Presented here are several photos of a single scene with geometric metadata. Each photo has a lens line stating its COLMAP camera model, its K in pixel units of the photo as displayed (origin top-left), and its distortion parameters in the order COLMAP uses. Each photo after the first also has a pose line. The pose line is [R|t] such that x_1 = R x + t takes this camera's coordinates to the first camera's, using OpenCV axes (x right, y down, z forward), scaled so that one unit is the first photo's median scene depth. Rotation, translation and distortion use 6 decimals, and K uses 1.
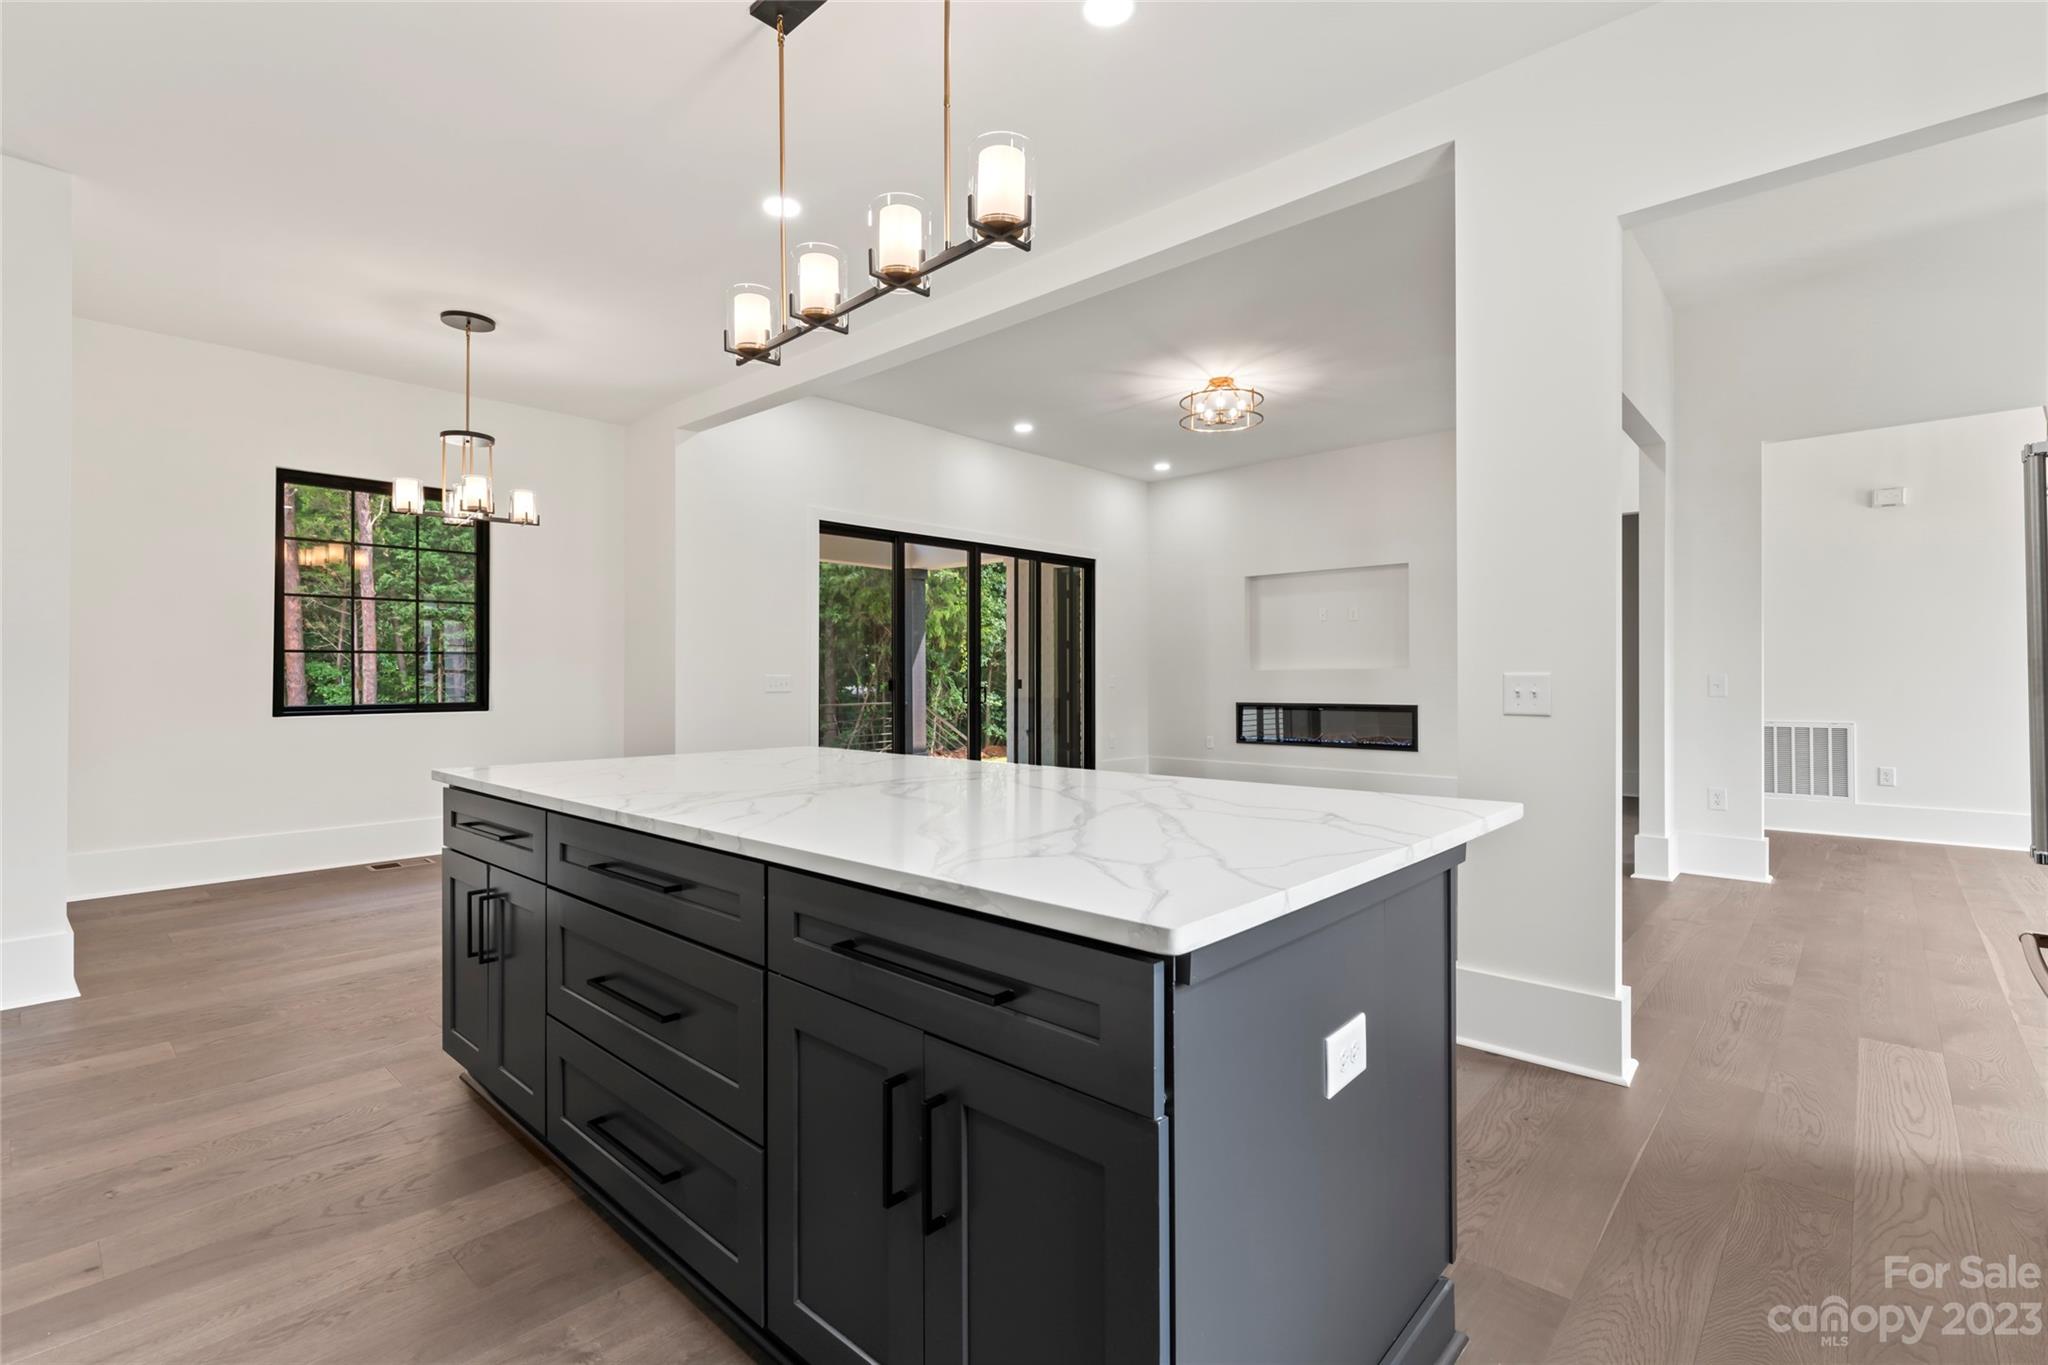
lens RADIAL K [[926.9, 0, 1007.9], [0, 926.9, 673.4], [0, 0, 1]] dist [-0.002315, 0.000191]
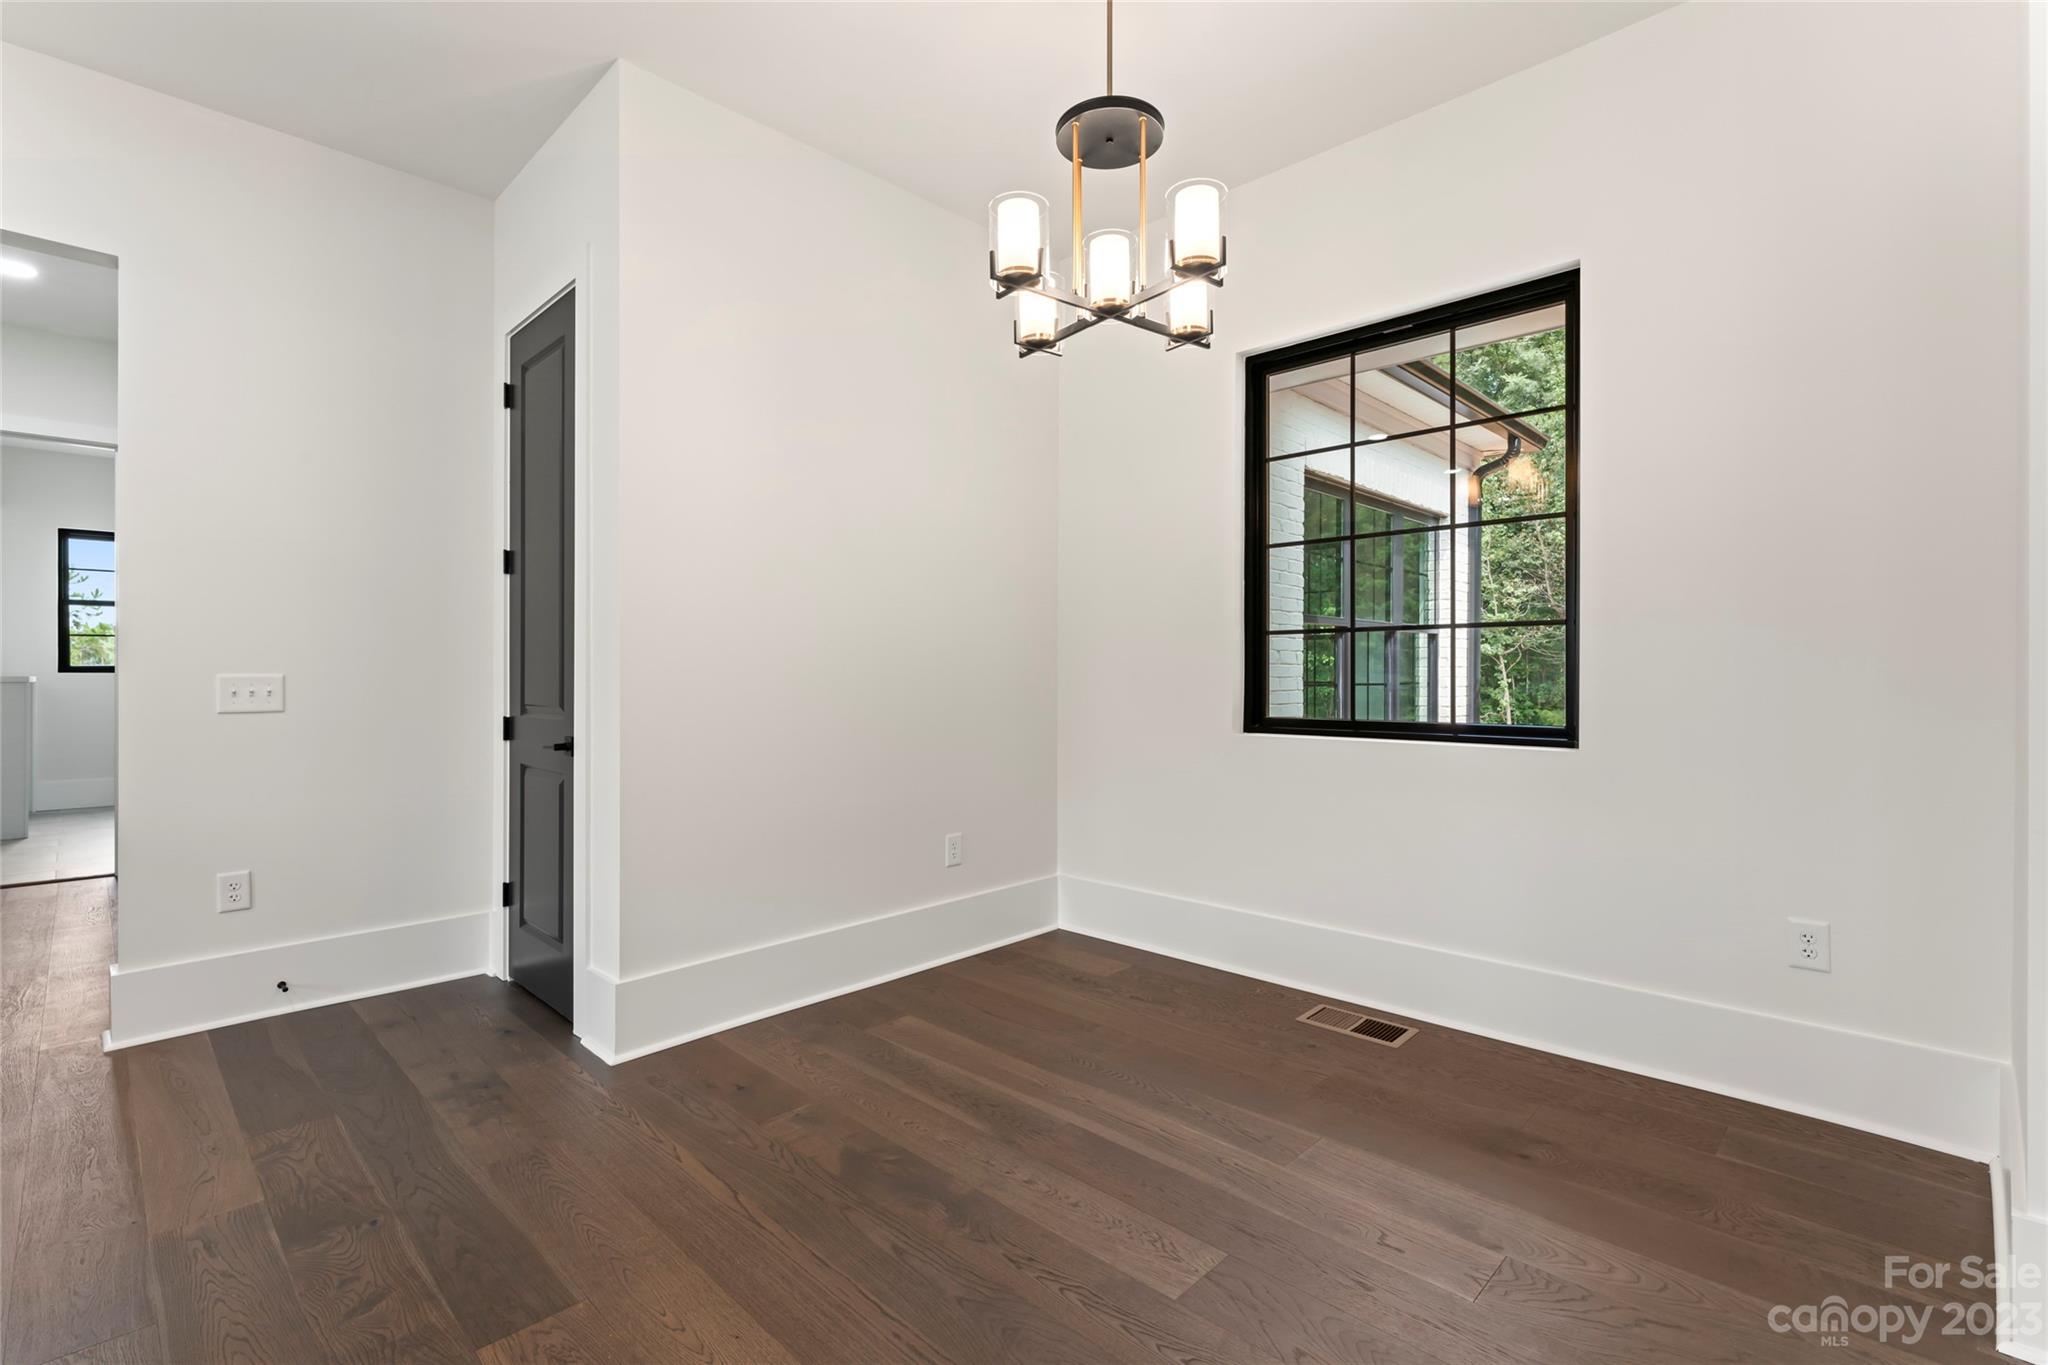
lens RADIAL K [[926.9, 0, 1023.7], [0, 926.9, 673.2], [0, 0, 1]] dist [-0.002315, 0.000191]
pose [[-0.027885, 0.003668, -0.999604, -0.085823], [0.001843, 0.999992, 0.003618, 0.002353], [0.999609, -0.001742, -0.027891, 0.586762]]
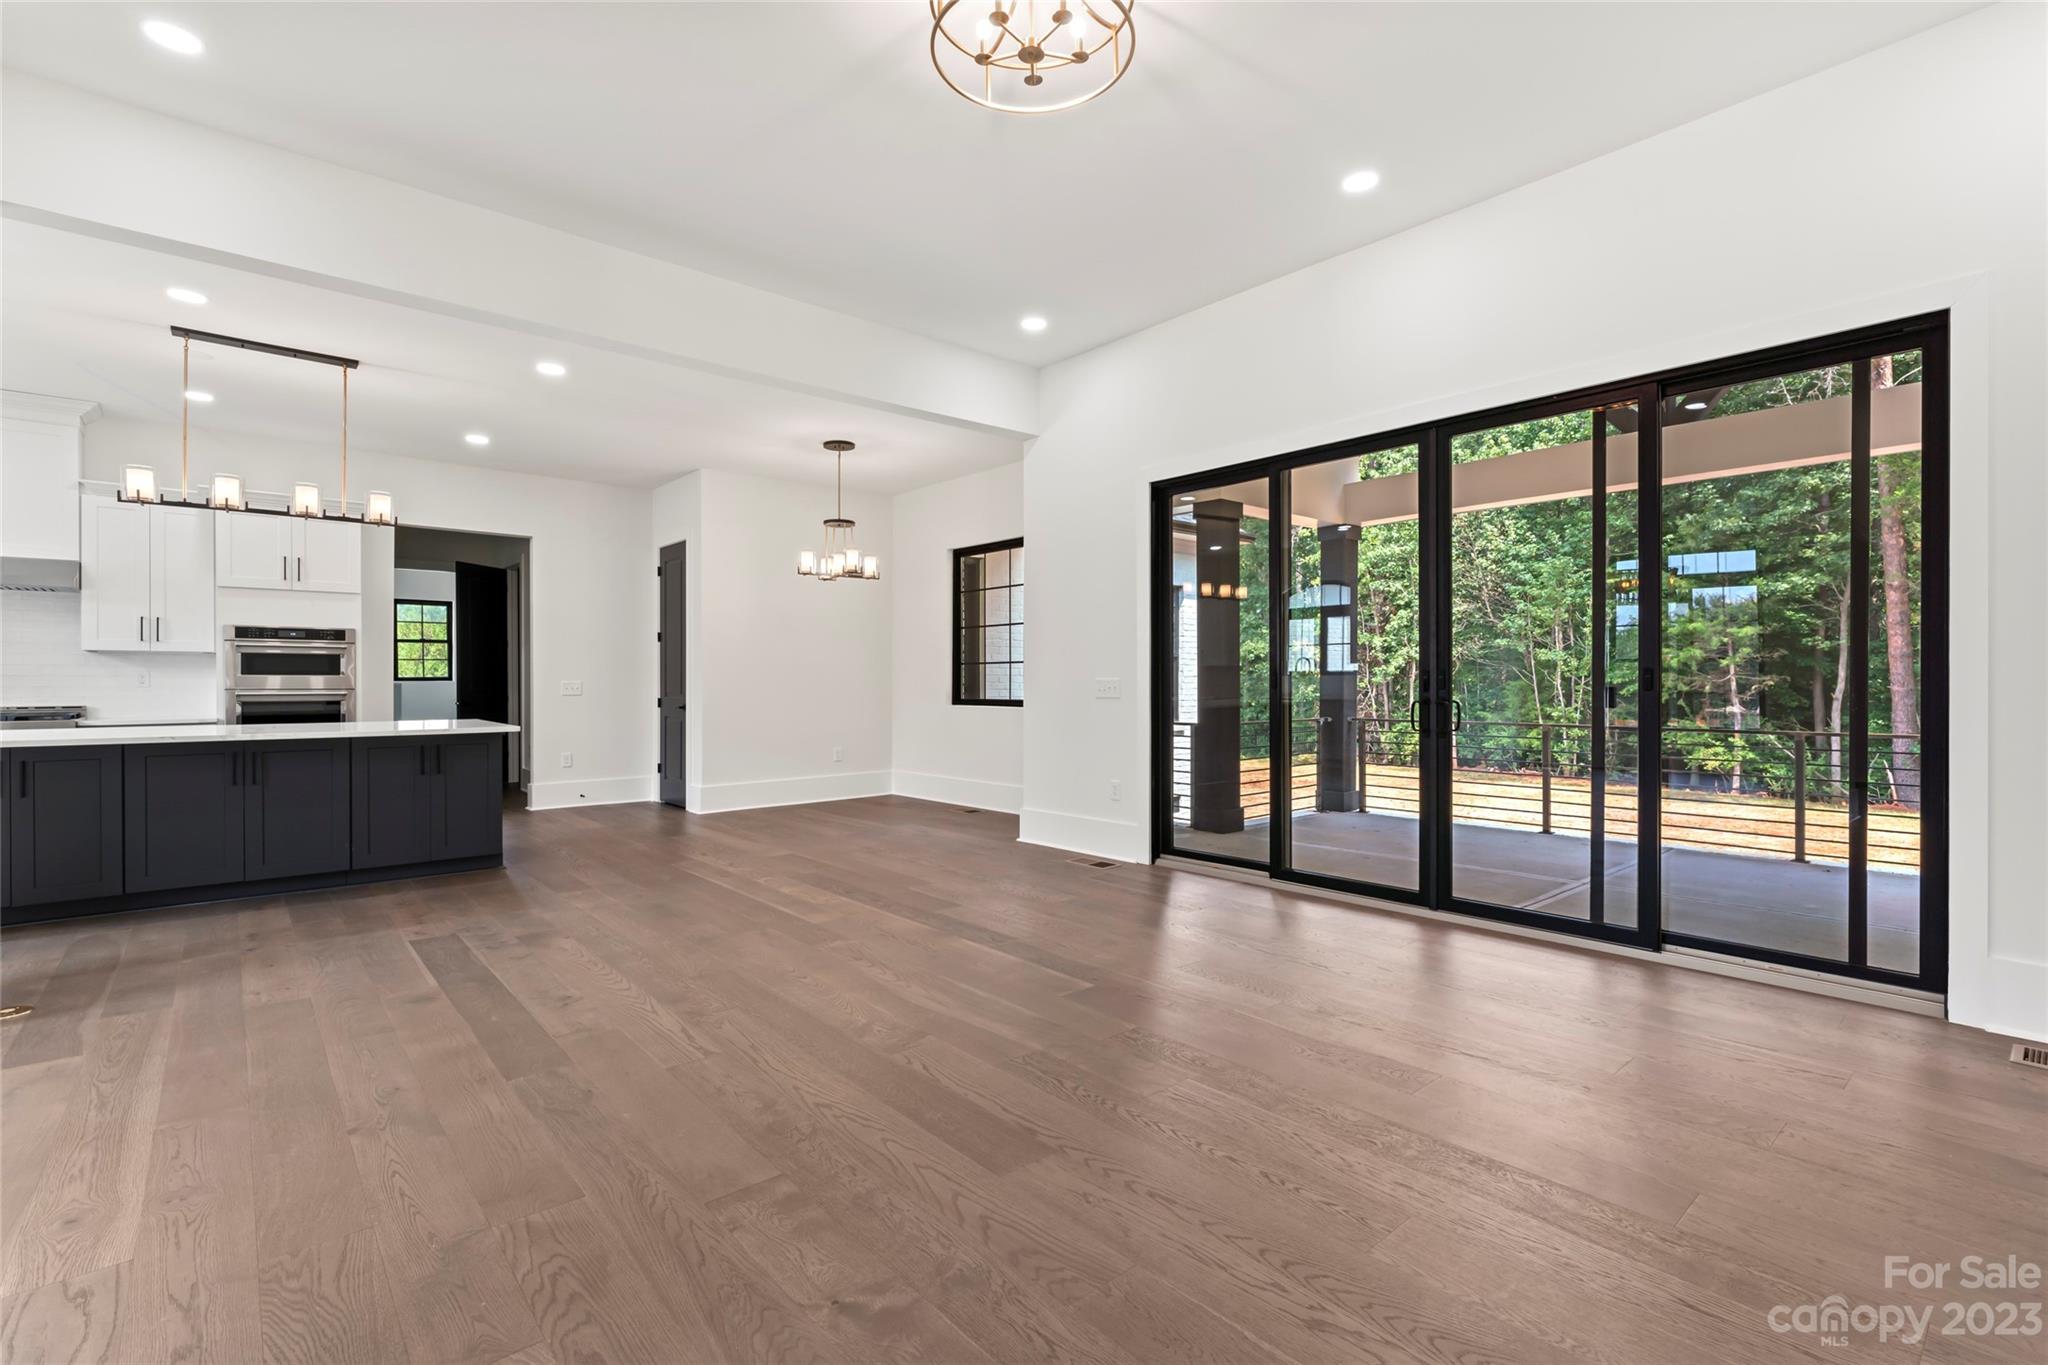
lens RADIAL K [[926.9, 0, 1020.1], [0, 926.9, 684.8], [0, 0, 1]] dist [-0.002315, 0.000191]
pose [[-0.107435, 0.007186, -0.994186, 0.541851], [0.003877, 0.999969, 0.006809, 0.002211], [0.994205, -0.003123, -0.107460, 0.880523]]
